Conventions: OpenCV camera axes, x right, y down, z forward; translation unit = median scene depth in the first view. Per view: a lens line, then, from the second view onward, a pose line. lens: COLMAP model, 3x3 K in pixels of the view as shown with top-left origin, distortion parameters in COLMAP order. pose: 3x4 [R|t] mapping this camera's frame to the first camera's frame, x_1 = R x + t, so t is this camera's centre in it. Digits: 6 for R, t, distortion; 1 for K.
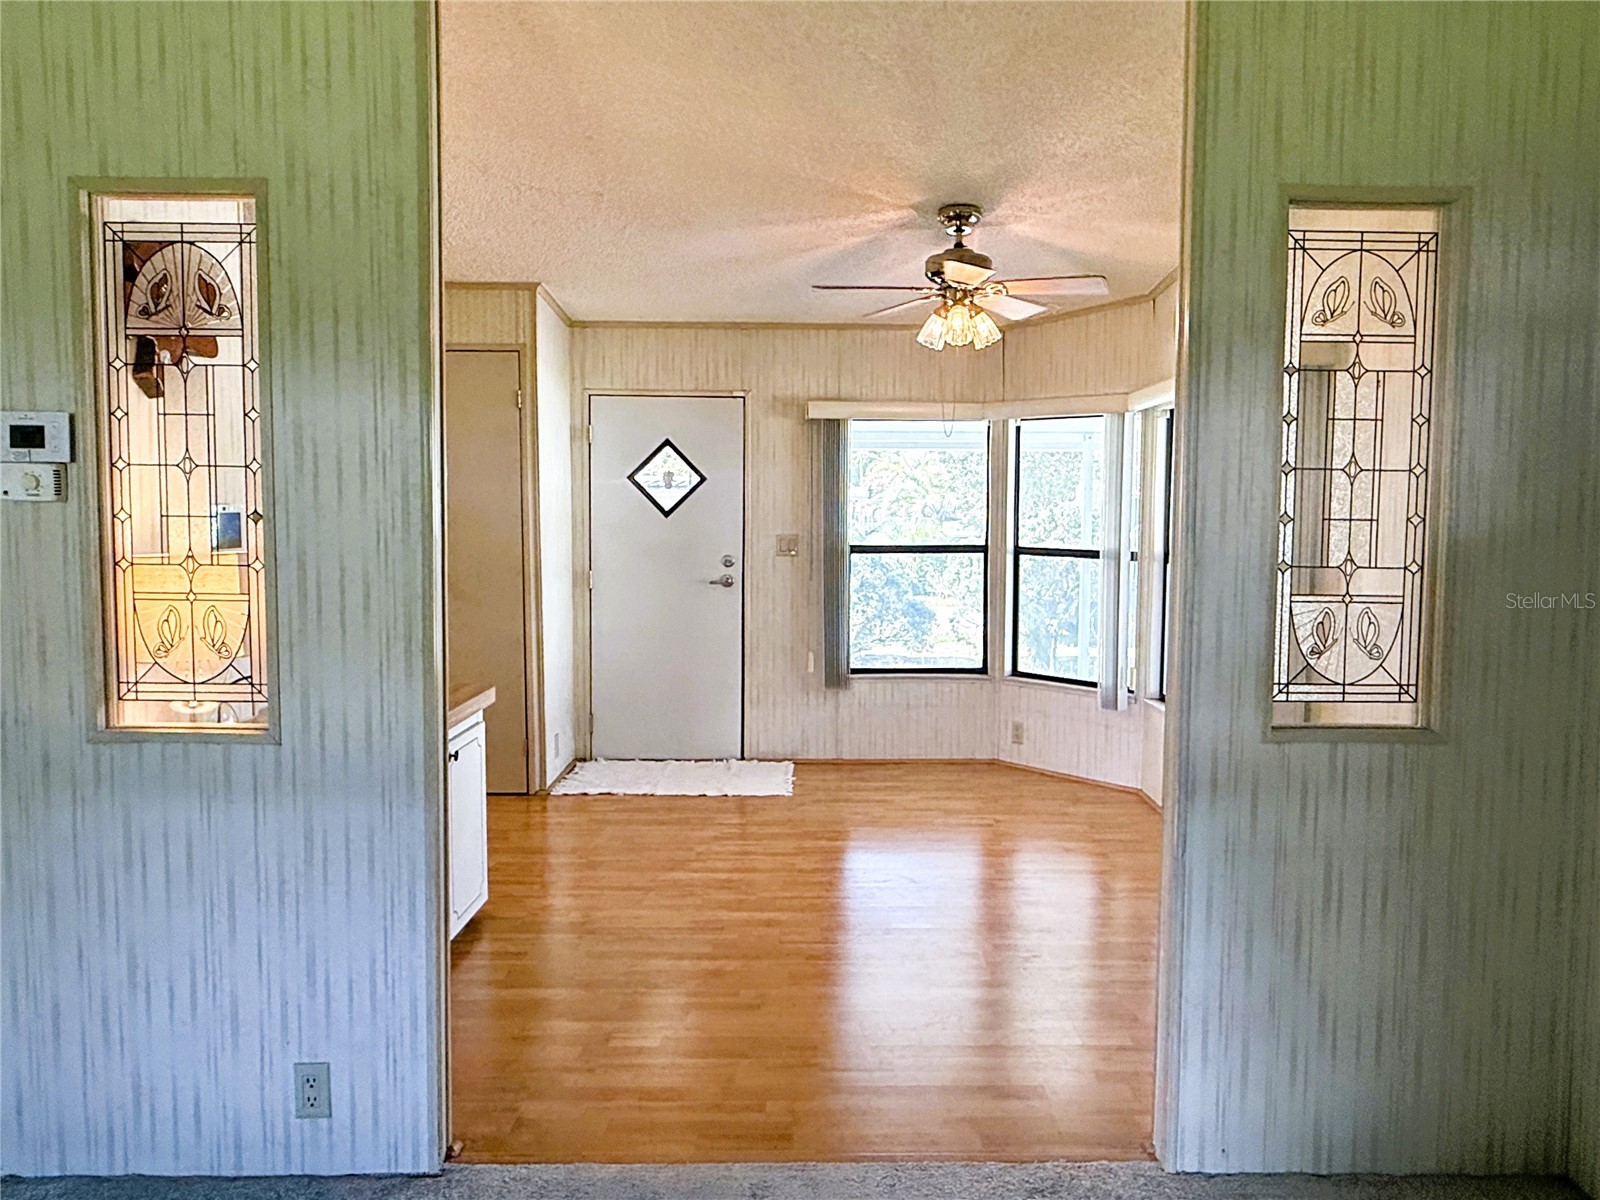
lens RADIAL K [[1093.6, 0, 831.0], [0, 1093.6, 574.6], [0, 0, 1]] dist [0.002168, 0.000655]
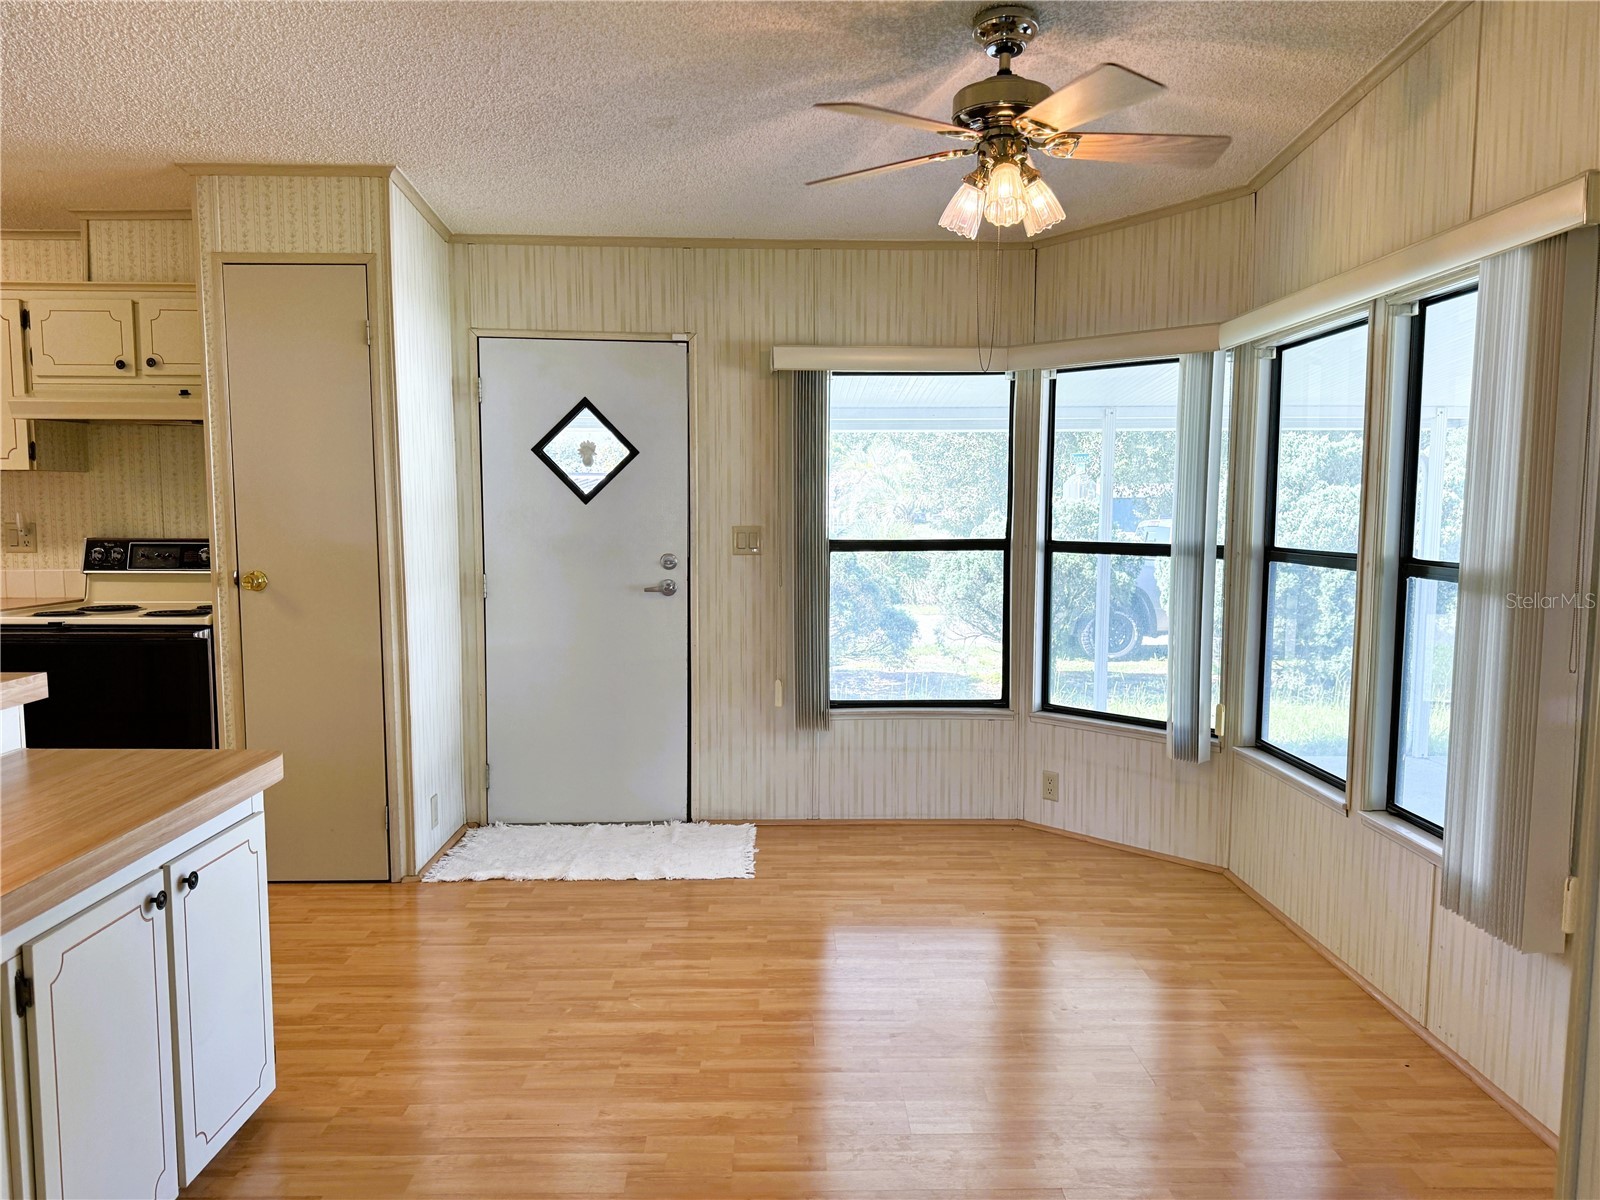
lens RADIAL K [[1155.6, 0, 801.6], [0, 1155.6, 607.9], [0, 0, 1]] dist [0.175972, -0.266235]
pose [[0.999978, -0.003211, 0.005734, -0.006814], [0.003076, 0.999718, 0.023531, 0.001319], [-0.005808, -0.023513, 0.999707, 0.201542]]
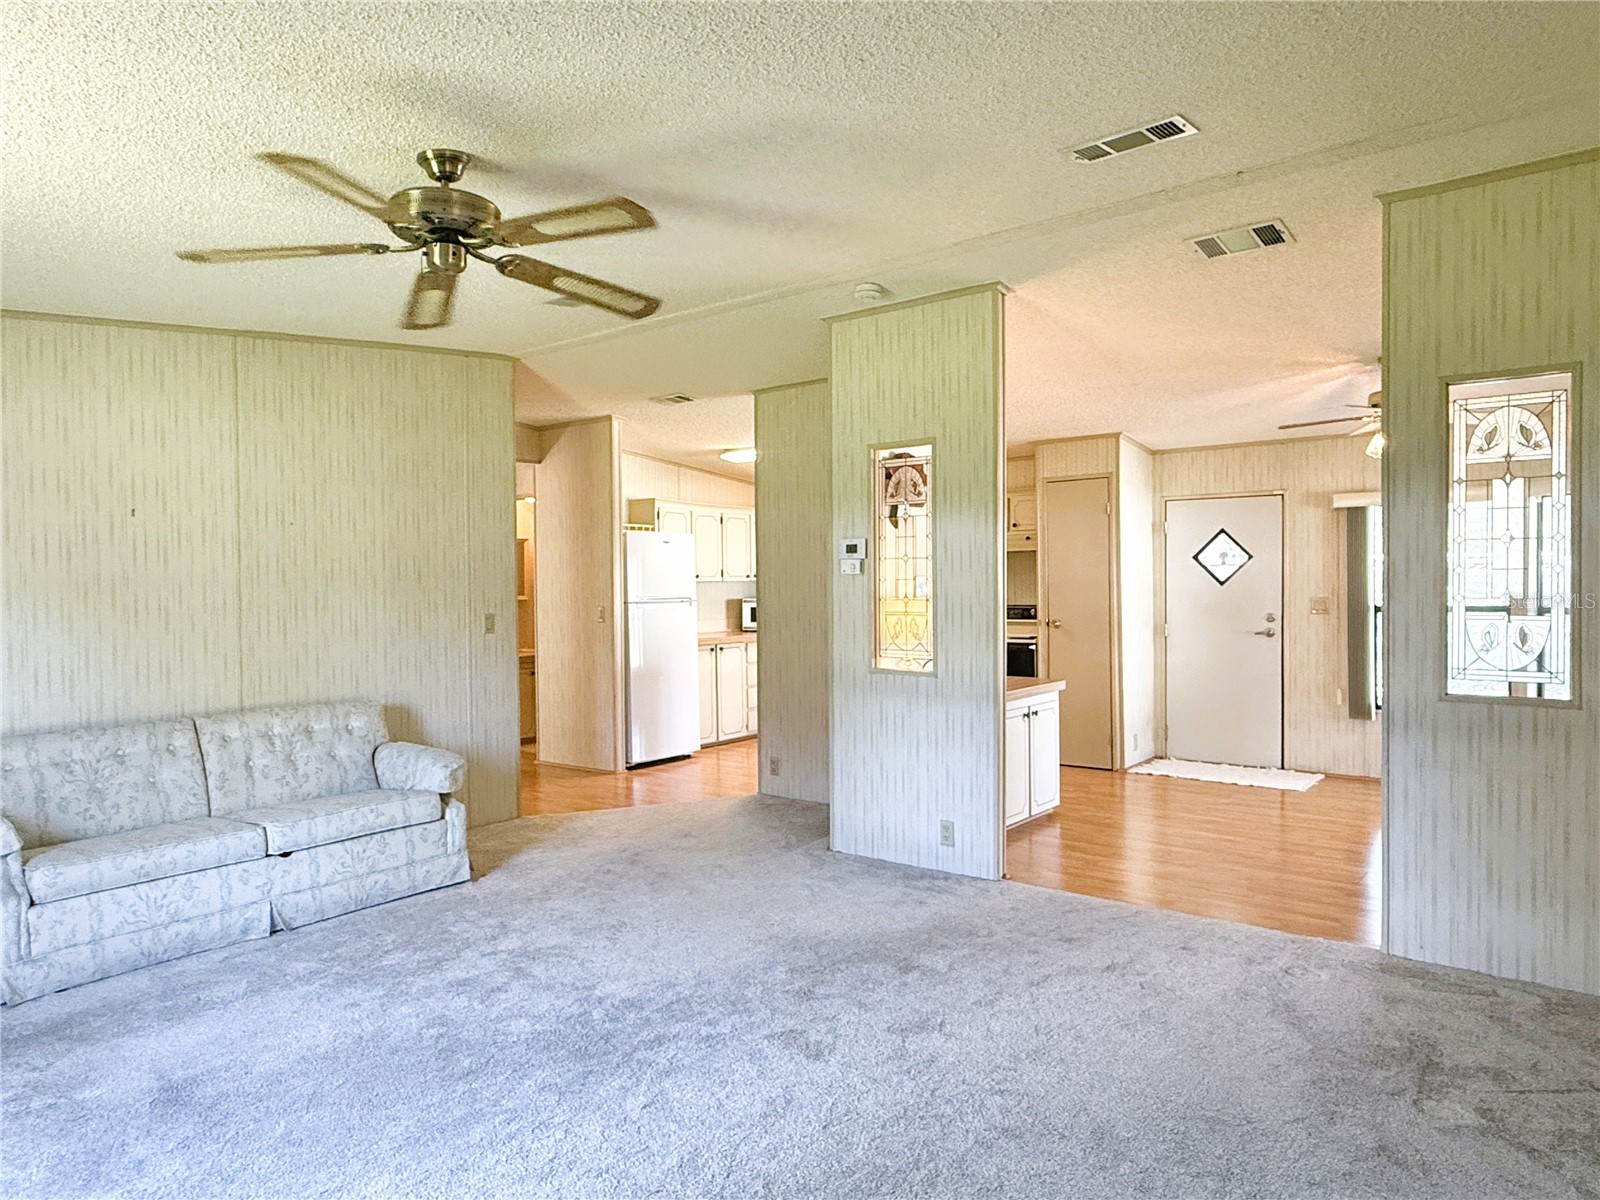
lens RADIAL K [[991.1, 0, 799.7], [0, 991.1, 601.4], [0, 0, 1]] dist [0.000428, -0.001677]
pose [[0.781884, -0.004667, -0.623407, 0.218034], [-0.026391, 0.998828, -0.040578, 0.033250], [0.622865, 0.048180, 0.780844, -0.311666]]
